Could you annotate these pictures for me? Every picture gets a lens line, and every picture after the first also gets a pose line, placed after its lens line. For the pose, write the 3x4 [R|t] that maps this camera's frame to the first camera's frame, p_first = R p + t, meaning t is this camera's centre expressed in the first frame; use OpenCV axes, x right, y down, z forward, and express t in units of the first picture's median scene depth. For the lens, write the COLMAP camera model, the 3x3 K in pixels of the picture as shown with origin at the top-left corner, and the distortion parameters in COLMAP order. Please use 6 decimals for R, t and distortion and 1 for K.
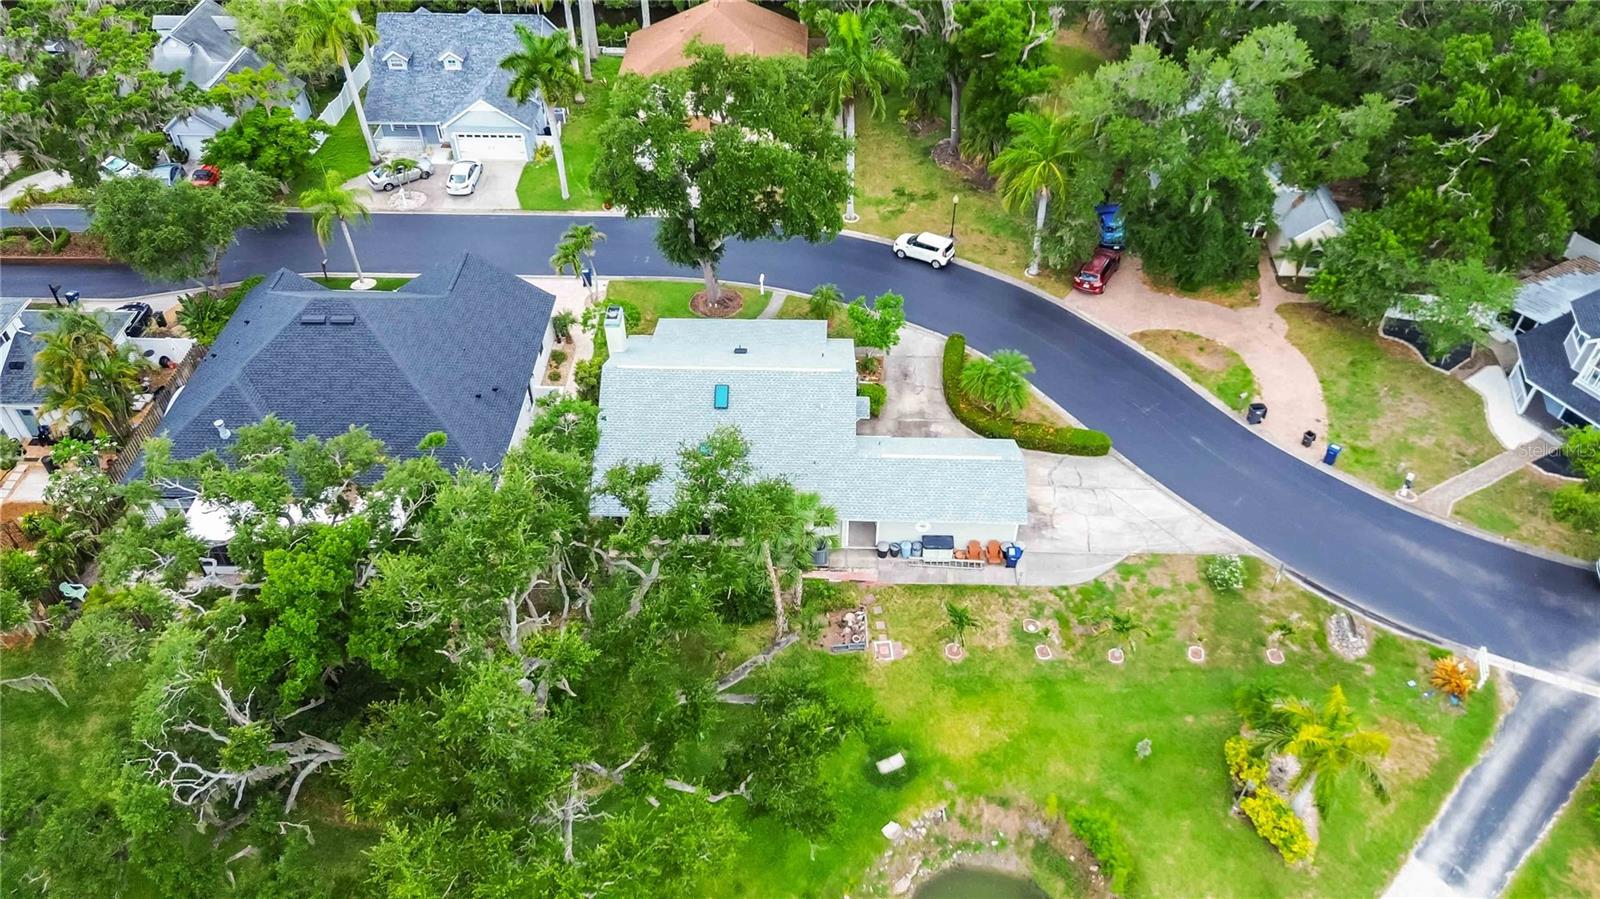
lens RADIAL K [[1142.4, 0, 794.1], [0, 1142.4, 447.0], [0, 0, 1]] dist [0.057068, -0.055128]
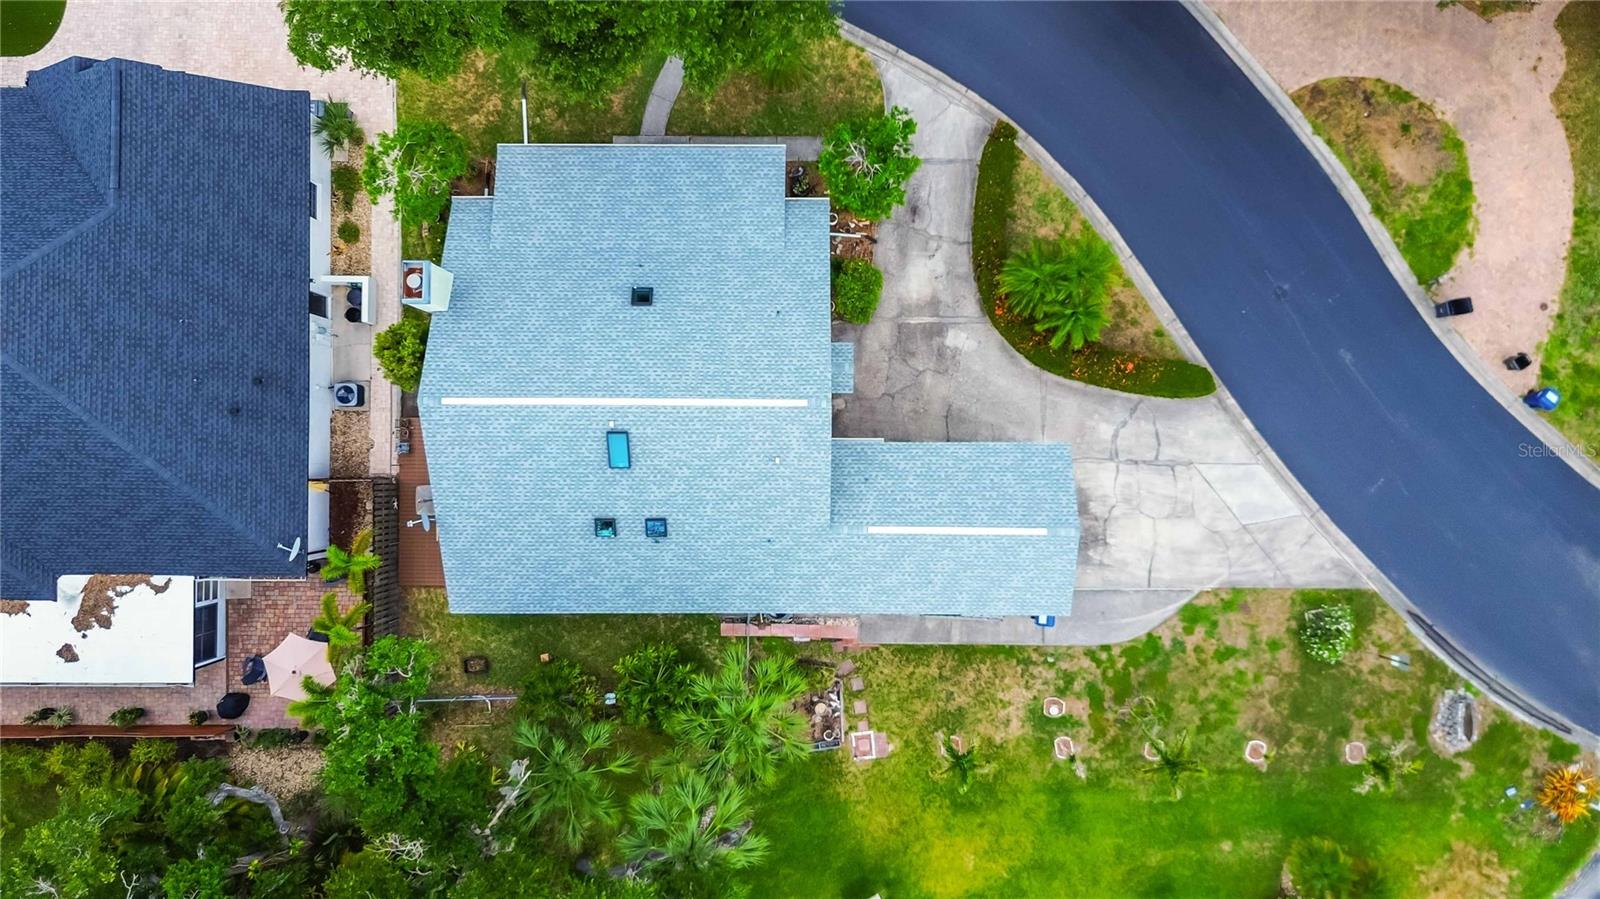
lens RADIAL K [[1142.4, 0, 794.1], [0, 1142.4, 447.0], [0, 0, 1]] dist [0.057068, -0.055128]
pose [[0.999579, -0.028996, -0.000517, 0.033457], [0.020290, 0.686487, 0.726859, -0.497289], [-0.020721, -0.726564, 0.686787, 0.553644]]
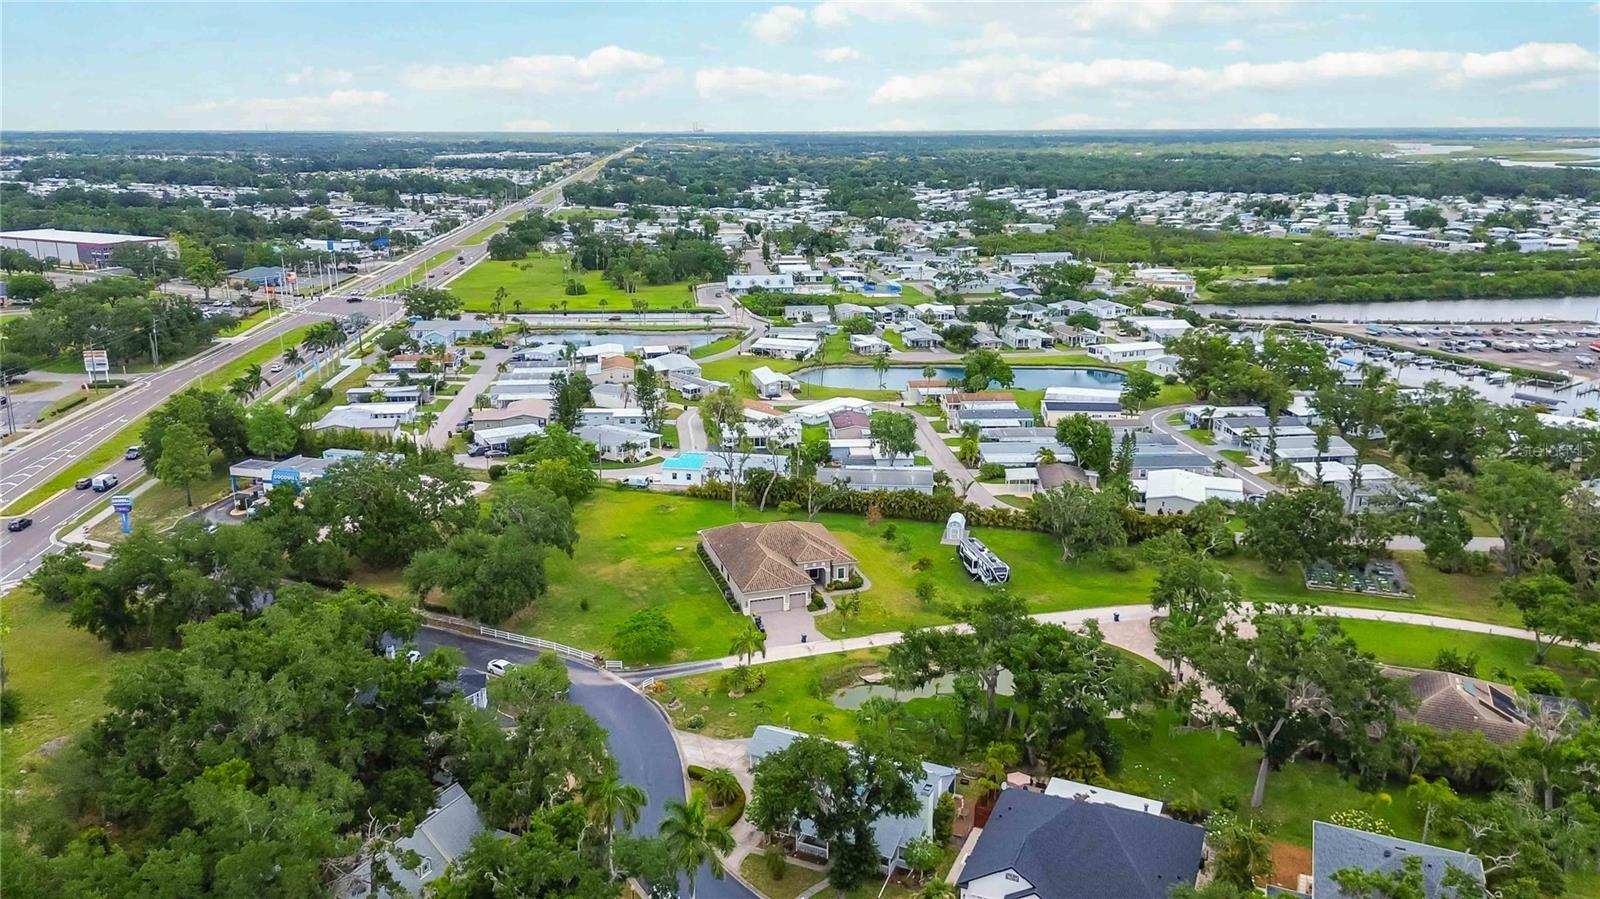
lens RADIAL K [[1142.4, 0, 794.1], [0, 1142.4, 447.0], [0, 0, 1]] dist [0.057068, -0.055128]
pose [[-0.920157, -0.096190, 0.379550, -0.602417], [0.271232, 0.542521, 0.795049, -1.886476], [-0.282390, 0.834517, -0.473115, 1.499397]]
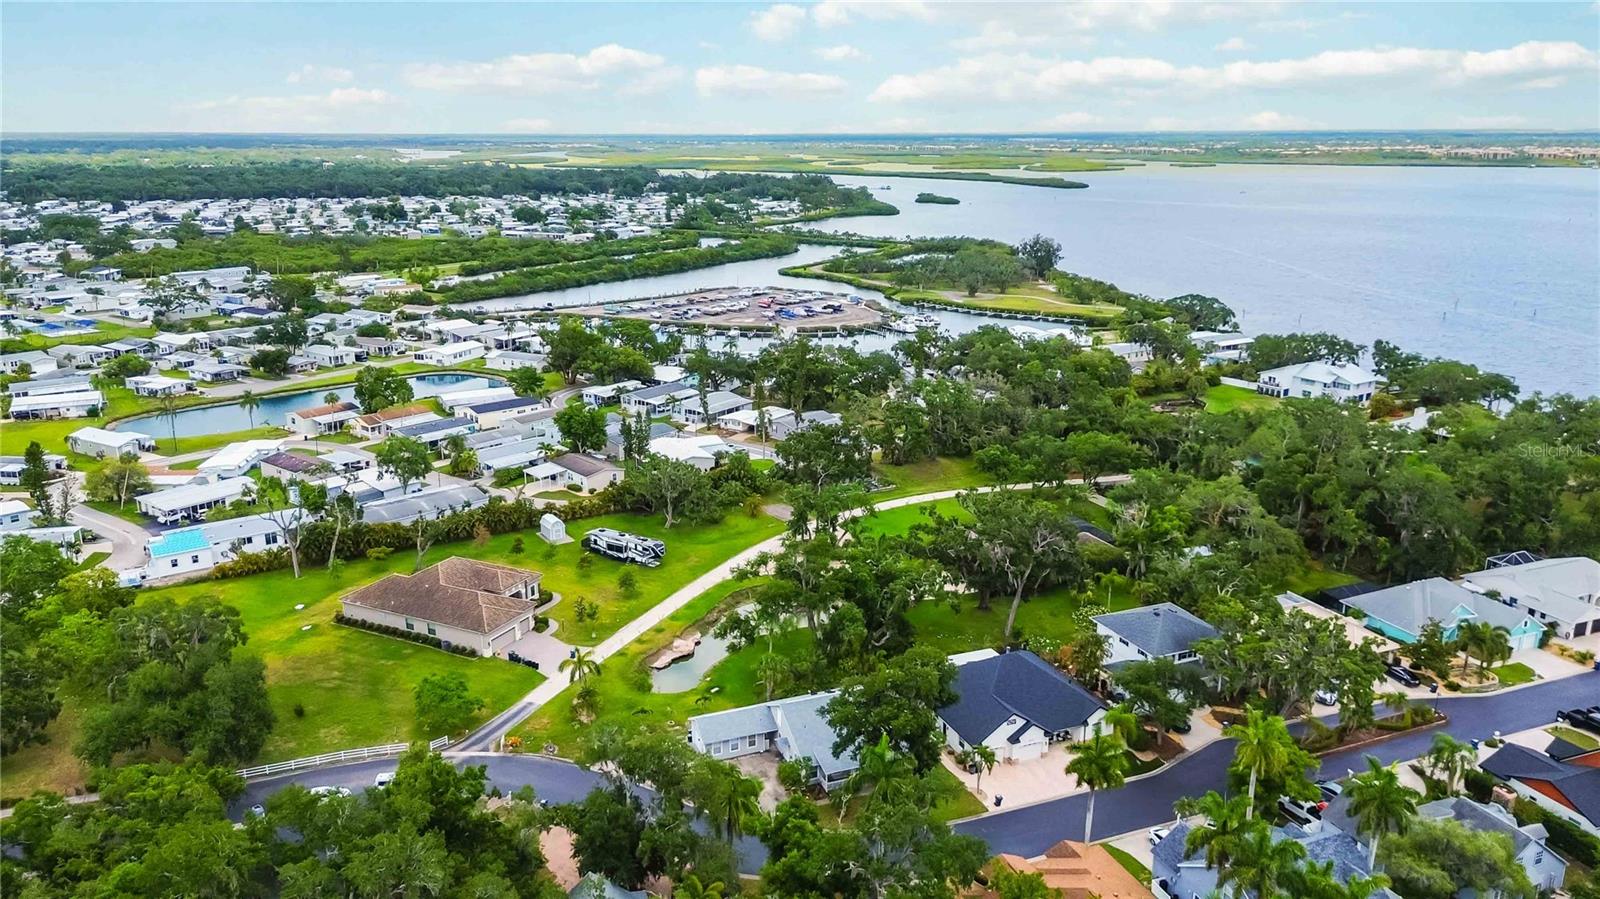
lens RADIAL K [[1142.4, 0, 794.1], [0, 1142.4, 447.0], [0, 0, 1]] dist [0.057068, -0.055128]
pose [[-0.915190, 0.115364, -0.386160, 0.790519], [-0.266675, 0.545066, 0.794851, -2.009437], [0.302180, 0.830418, -0.468074, 1.594389]]
